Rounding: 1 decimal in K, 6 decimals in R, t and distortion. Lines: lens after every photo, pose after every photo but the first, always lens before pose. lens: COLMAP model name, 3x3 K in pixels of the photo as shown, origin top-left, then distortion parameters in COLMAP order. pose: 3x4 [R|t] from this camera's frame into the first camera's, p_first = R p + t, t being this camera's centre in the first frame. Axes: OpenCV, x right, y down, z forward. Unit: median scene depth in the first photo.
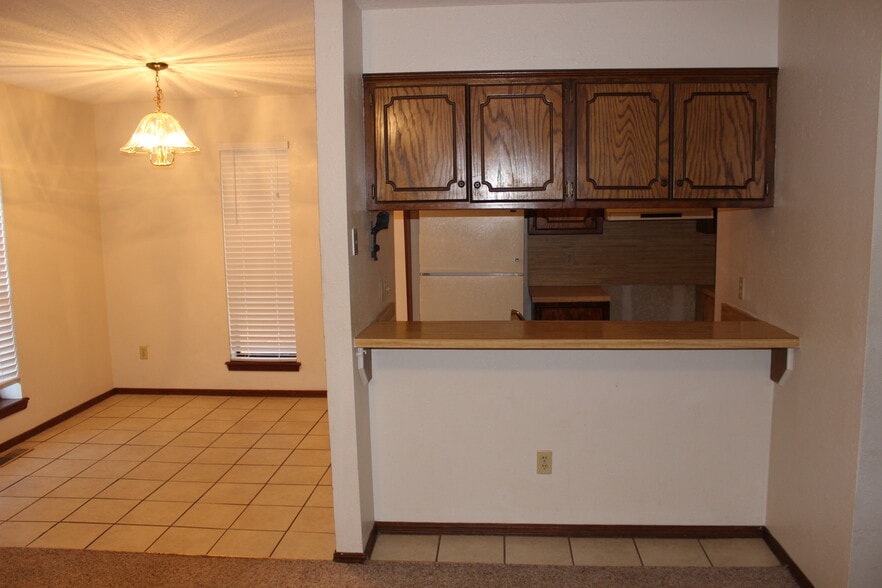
lens RADIAL K [[730.7, 0, 441.0], [0, 730.7, 294.0], [0, 0, 1]] dist [-0.167627, 0.154249]
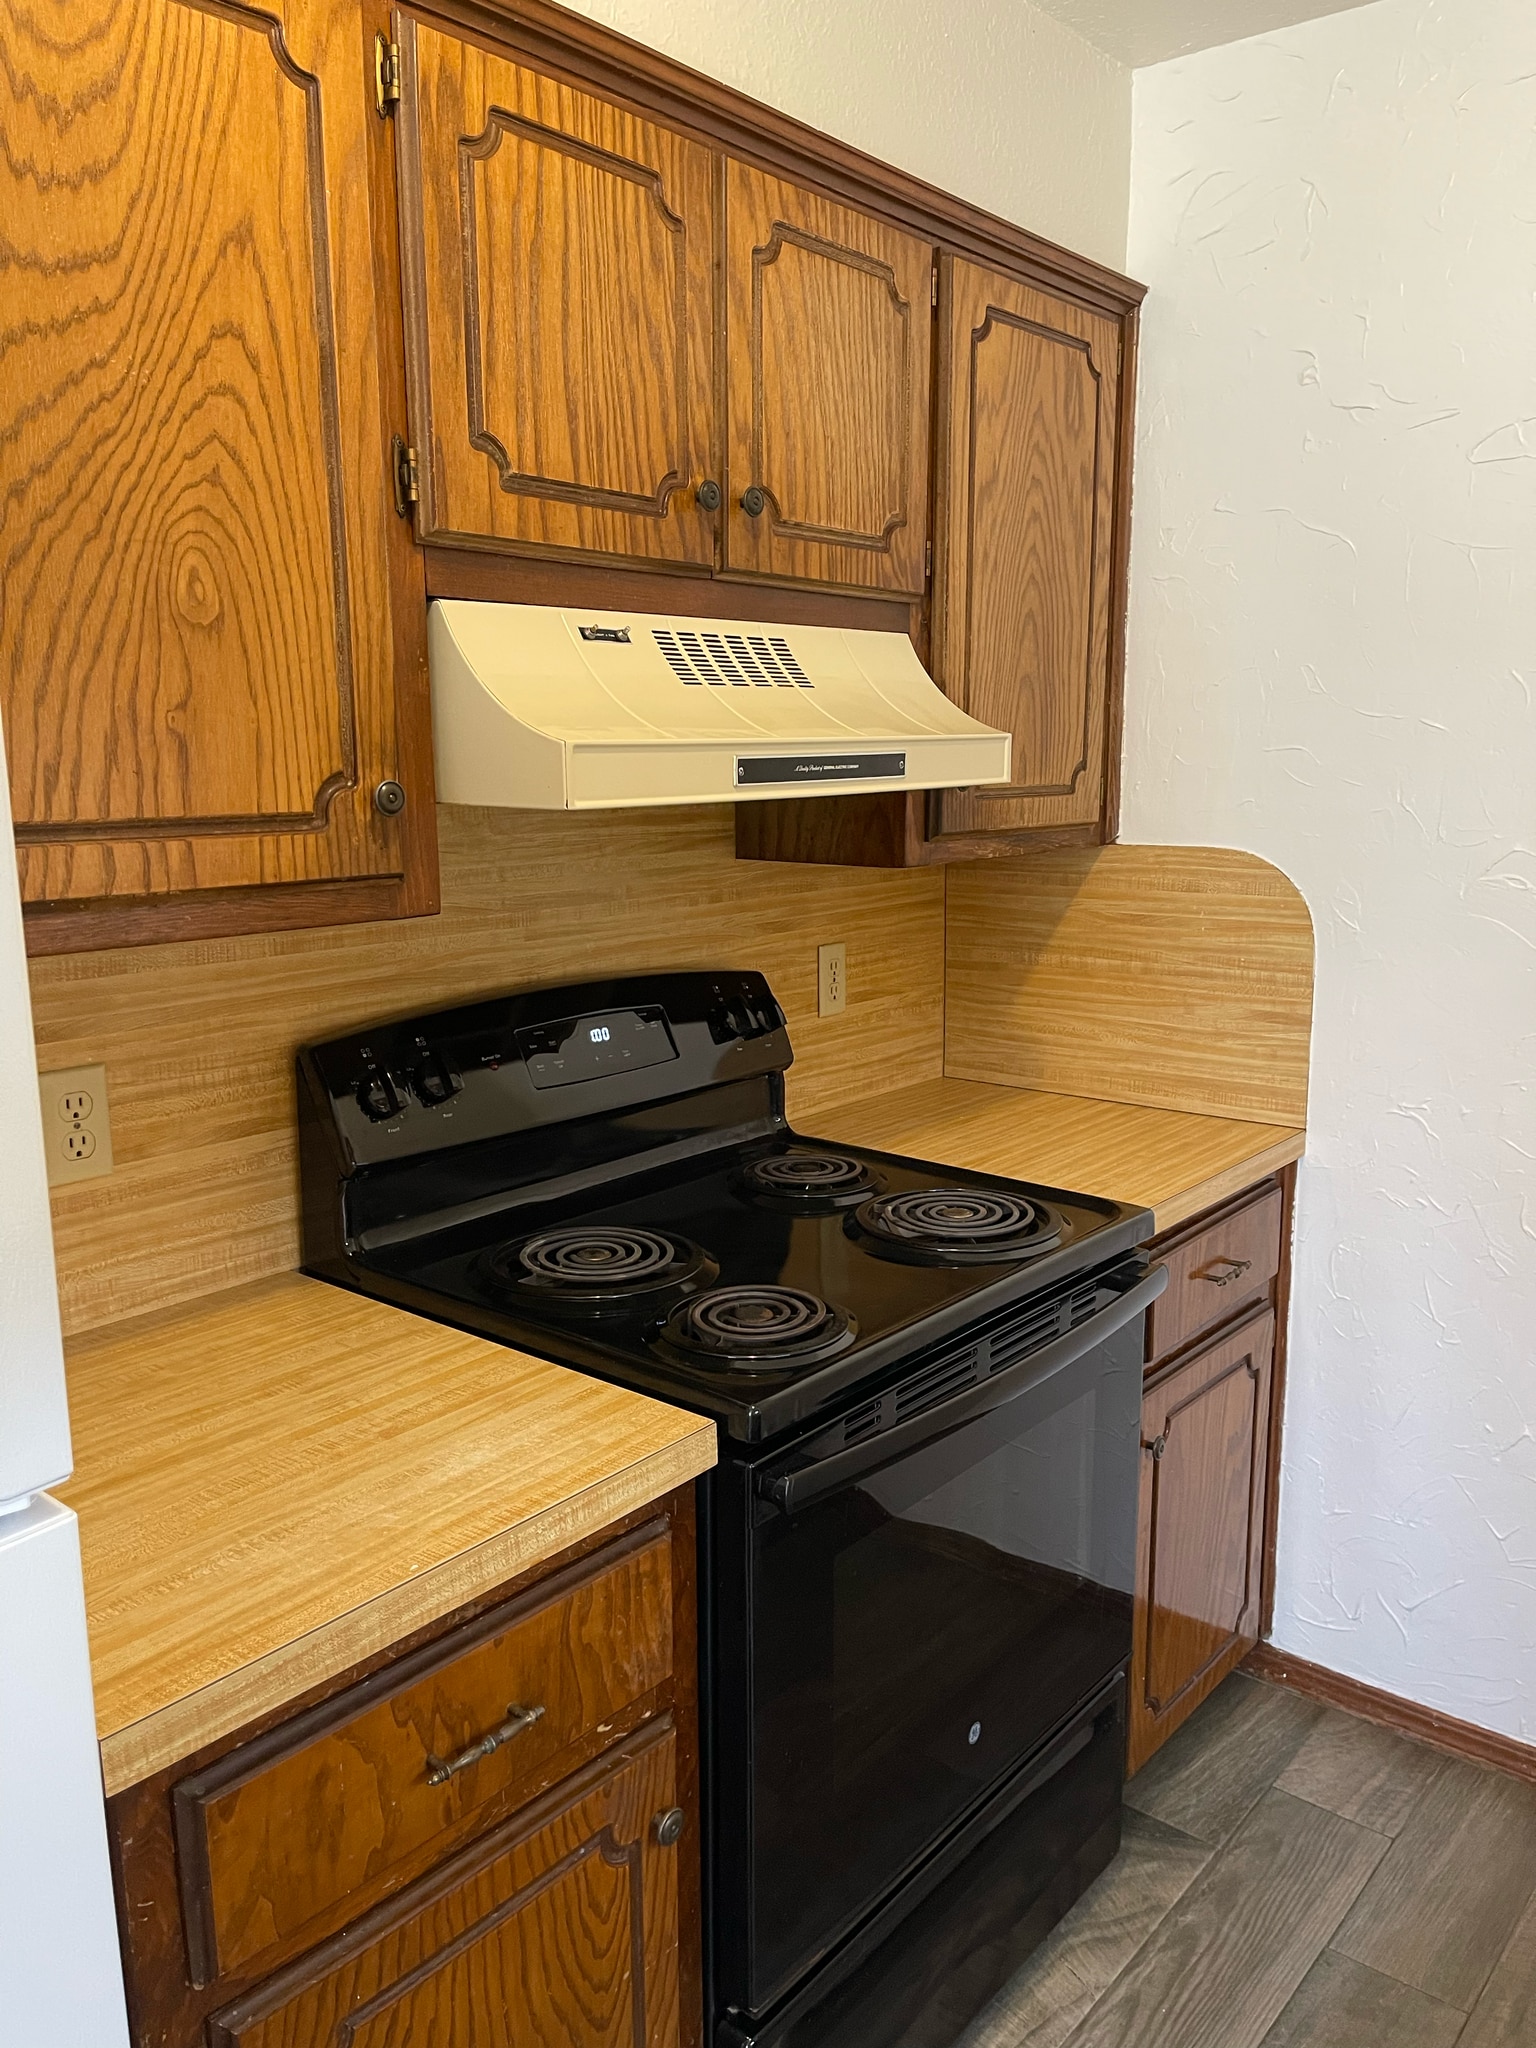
lens RADIAL K [[1532.2, 0, 768.0], [0, 1532.2, 1024.0], [0, 0, 1]] dist [0.058023, -0.067067]
pose [[0.575912, -0.127479, 0.807511, 0.056354], [0.097048, 0.991443, 0.087302, -0.134957], [-0.811731, 0.028089, 0.583356, 1.302952]]
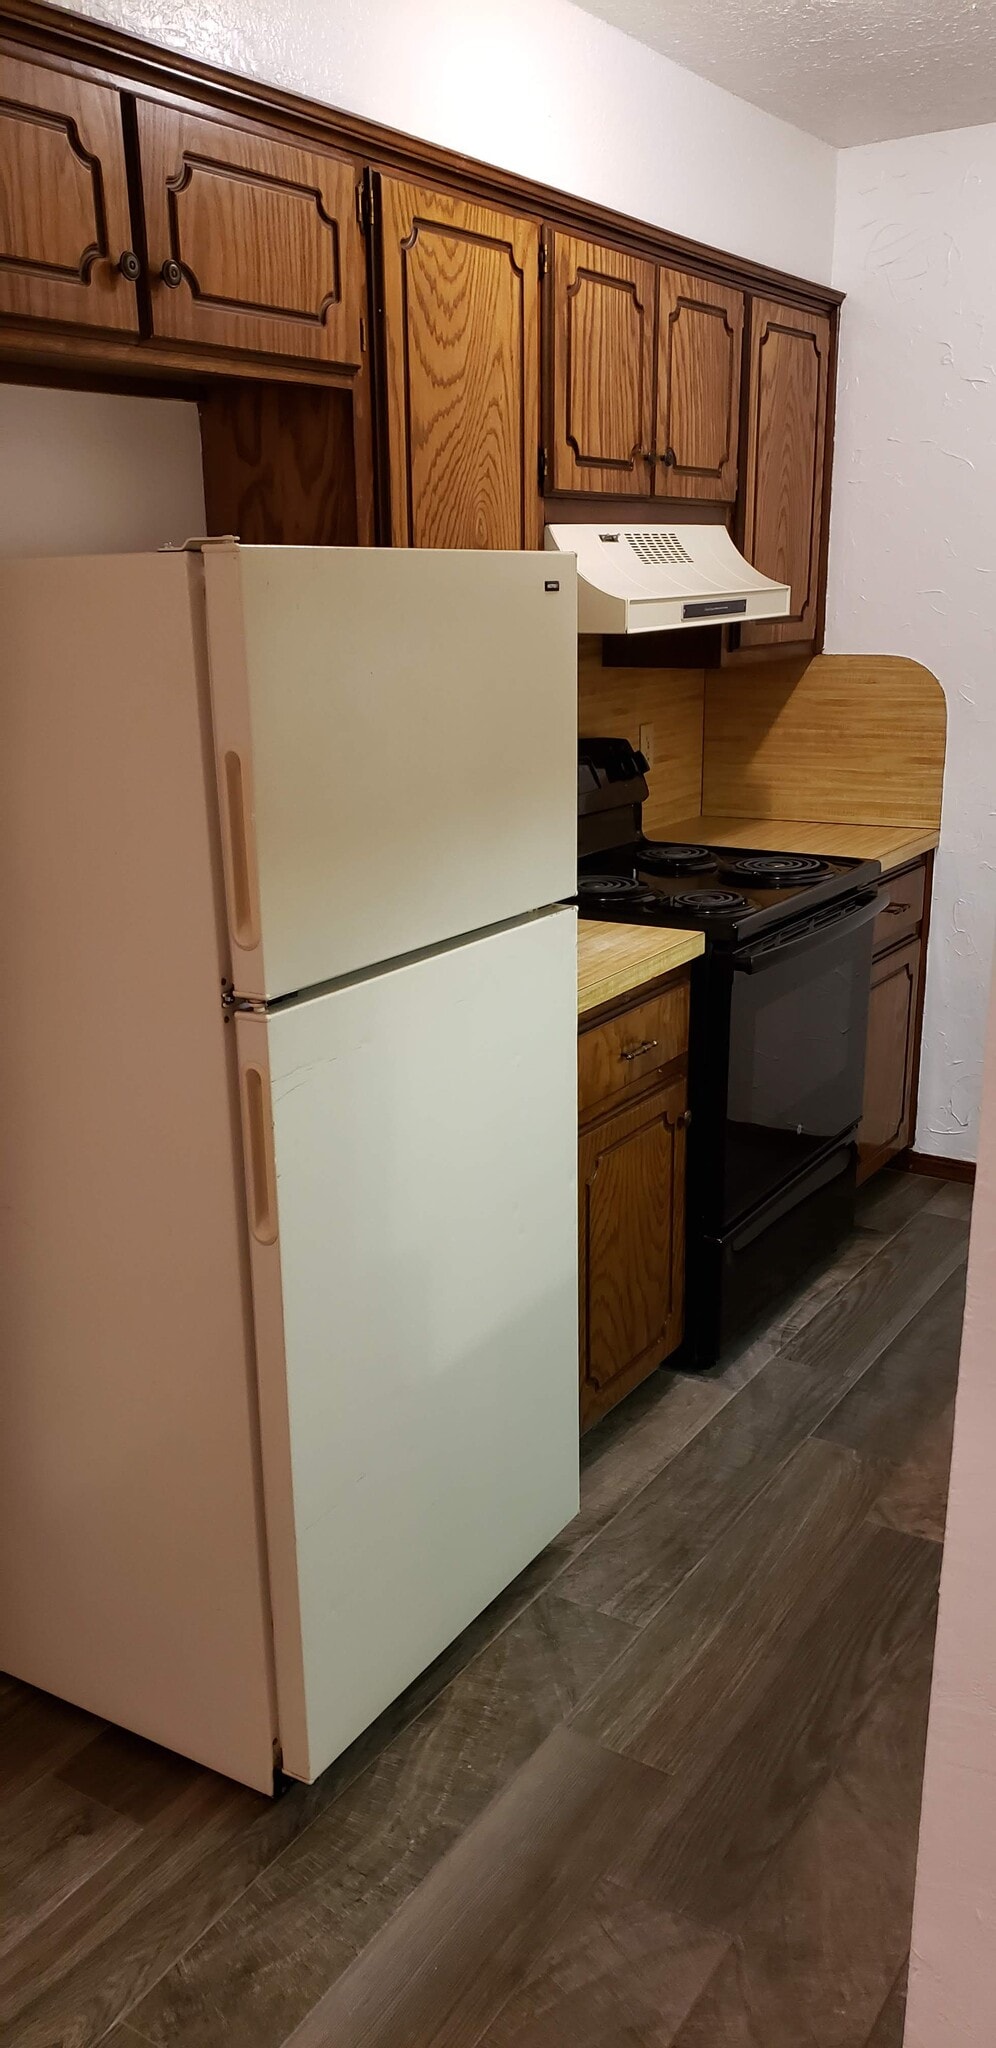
lens RADIAL K [[1610.0, 0, 492.7], [0, 1610.0, 1070.1], [0, 0, 1]] dist [0.013420, 0.011997]
pose [[0.464023, -0.248530, 0.850244, -0.476899], [0.119112, 0.968624, 0.218127, -0.130980], [-0.877778, 0.000059, 0.479067, 1.229495]]
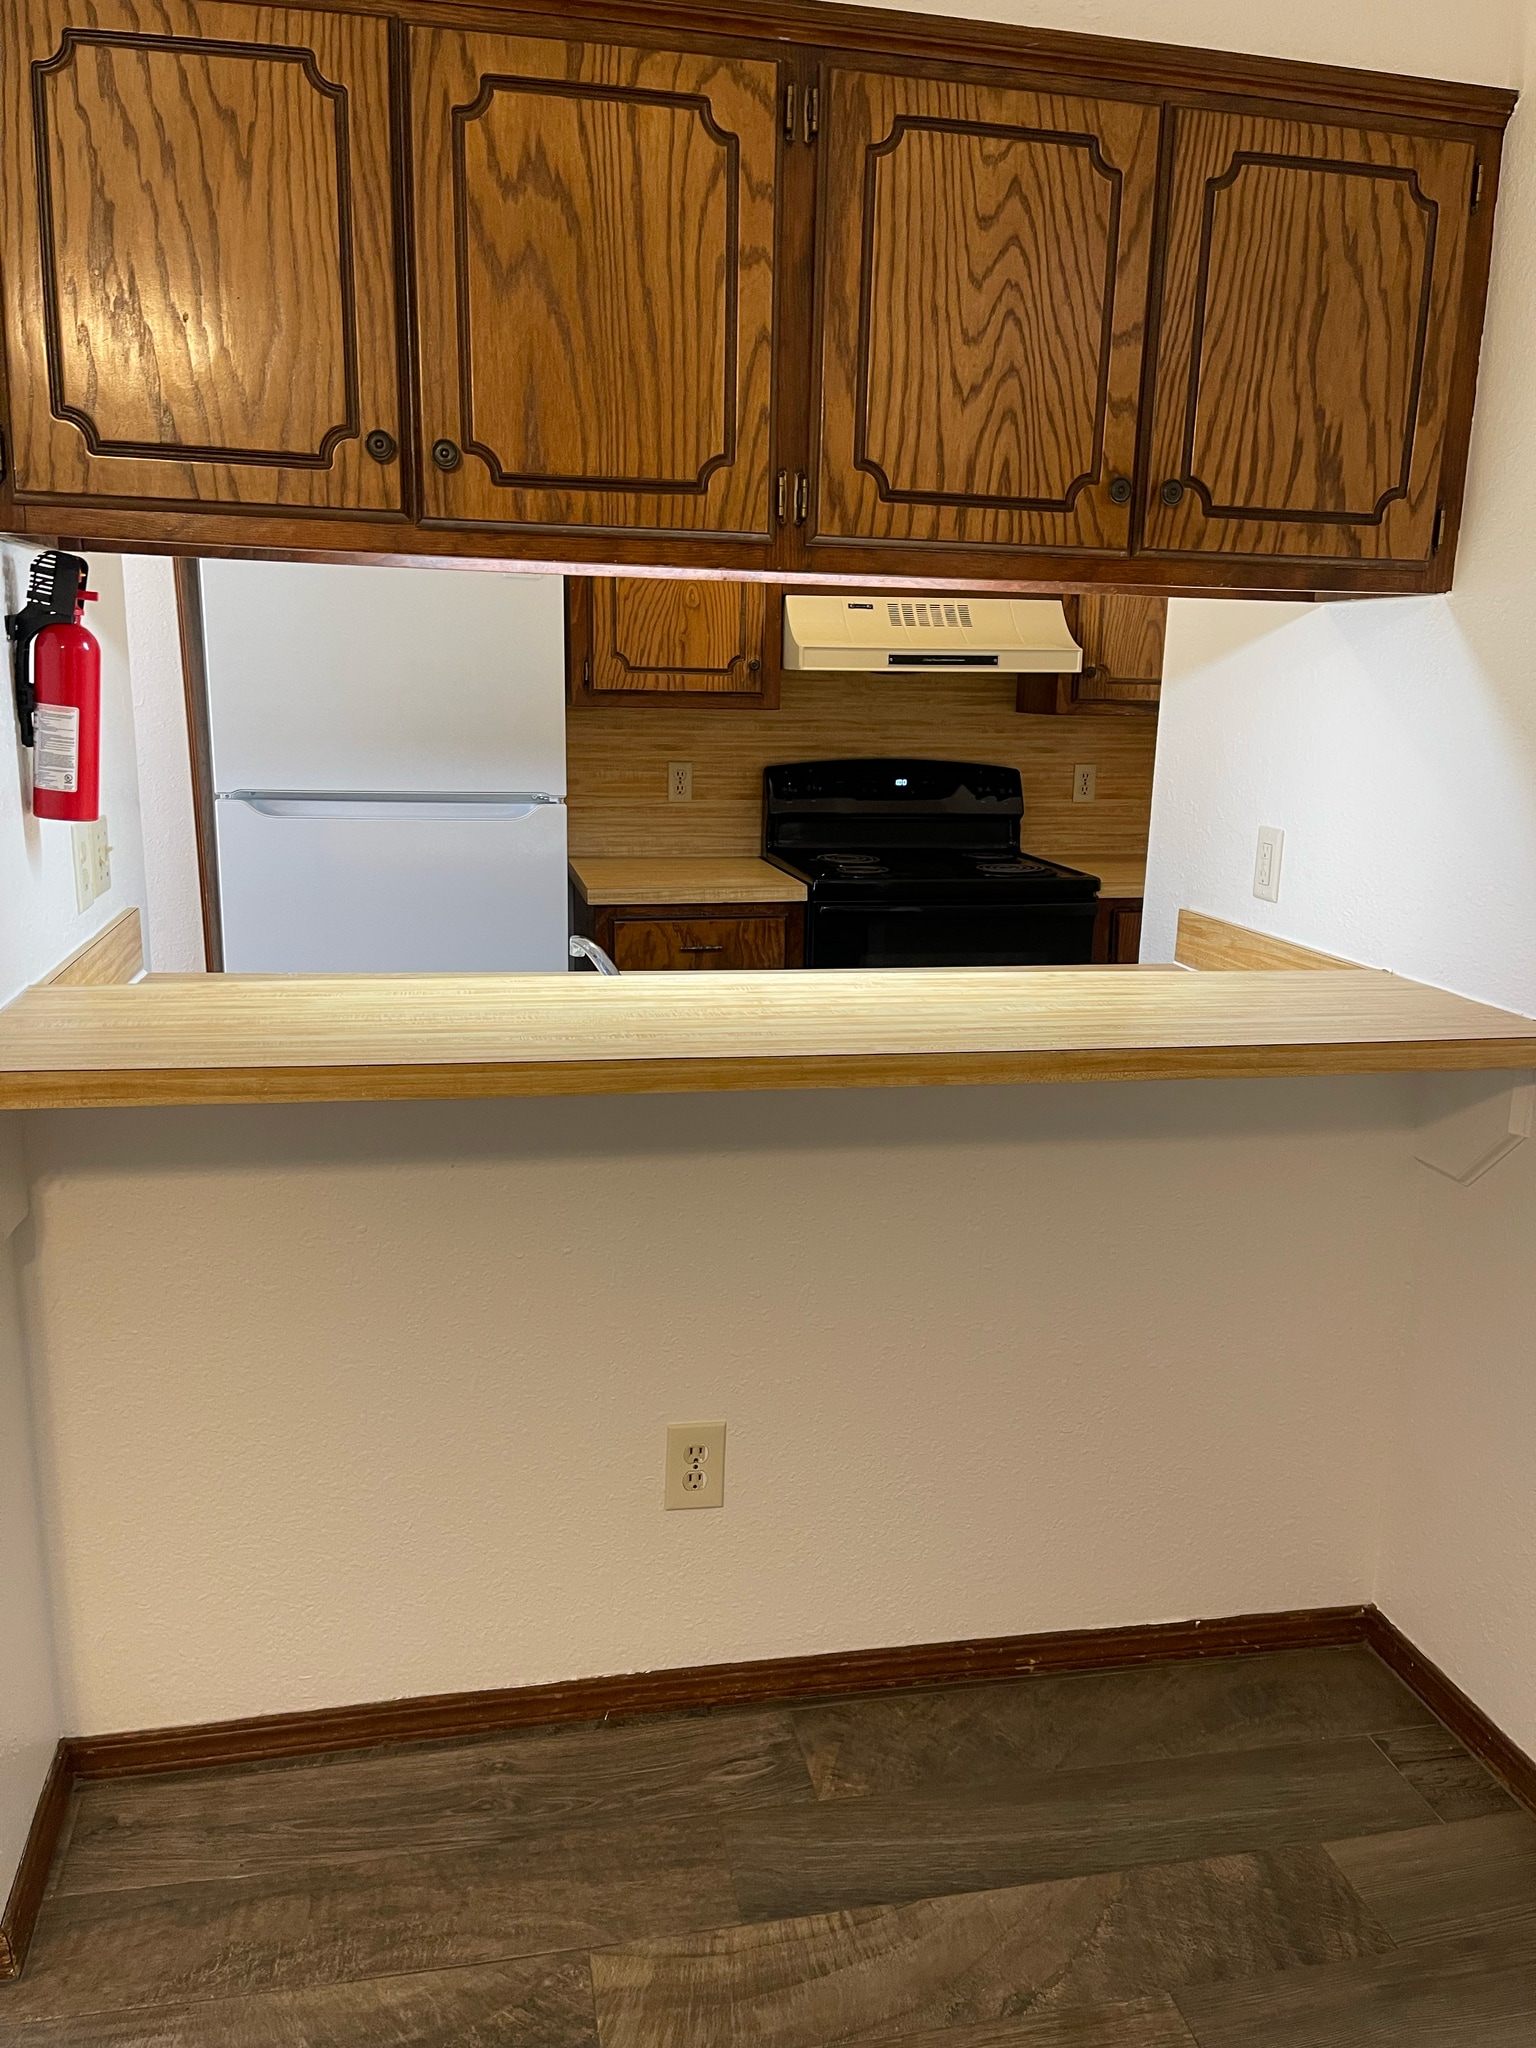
lens RADIAL K [[1541.0, 0, 783.3], [0, 1541.0, 1027.6], [0, 0, 1]] dist [0.099748, -0.137460]
pose [[0.956261, -0.025085, 0.291439, -0.001227], [-0.003508, 0.995261, 0.097173, -0.002746], [-0.292495, -0.093945, 0.951641, 0.425089]]
